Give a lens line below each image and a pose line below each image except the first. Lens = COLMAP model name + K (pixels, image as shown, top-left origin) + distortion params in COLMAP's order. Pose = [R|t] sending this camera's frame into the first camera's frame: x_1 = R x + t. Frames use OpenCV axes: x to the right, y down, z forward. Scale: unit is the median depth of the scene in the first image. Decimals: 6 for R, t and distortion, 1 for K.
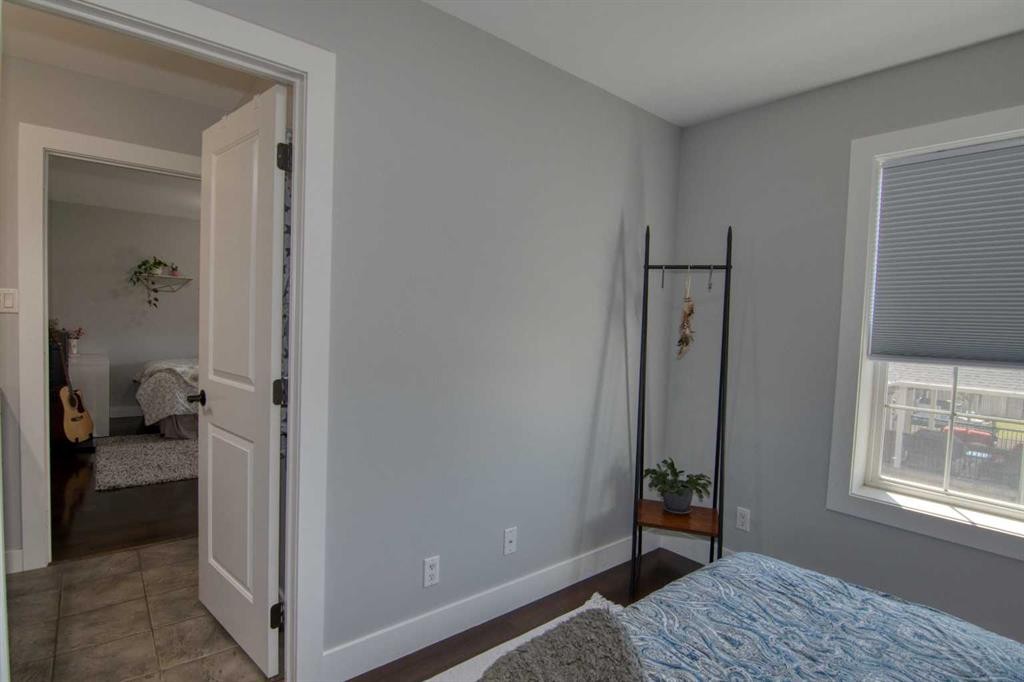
lens RADIAL K [[495.2, 0, 515.3], [0, 495.2, 343.5], [0, 0, 1]] dist [-0.022215, -0.000721]
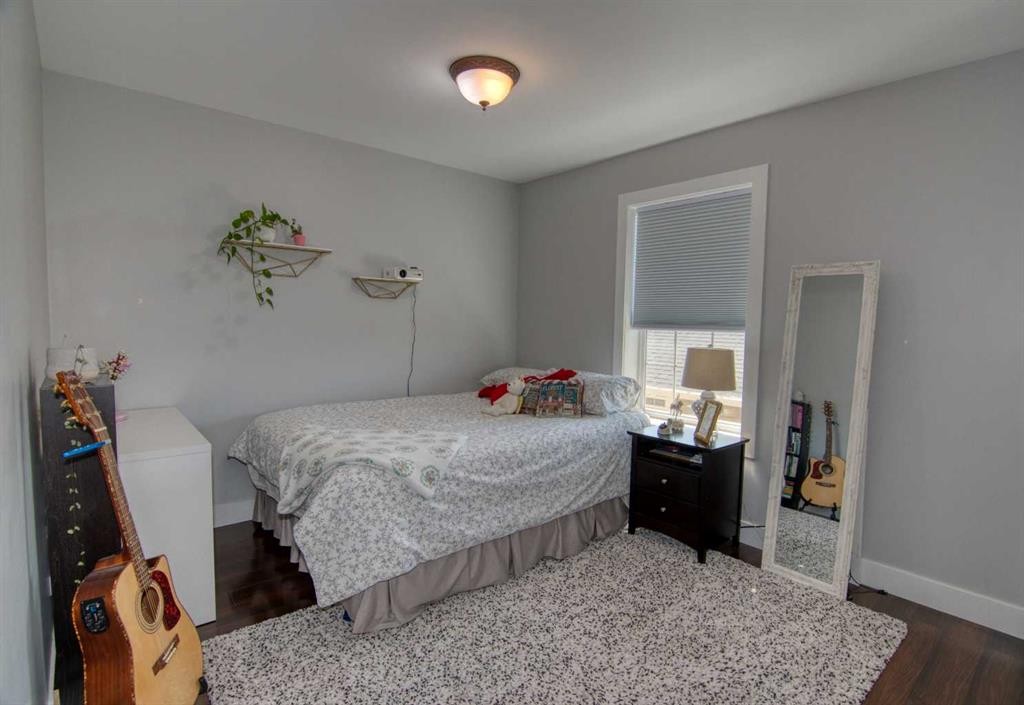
lens RADIAL K [[493.0, 0, 512.8], [0, 493.0, 351.4], [0, 0, 1]] dist [-0.000840, -0.000089]
pose [[0.999759, -0.021890, 0.001609, -0.494510], [0.021833, 0.999323, 0.029607, -0.039061], [-0.002256, -0.029565, 0.999560, 0.502536]]
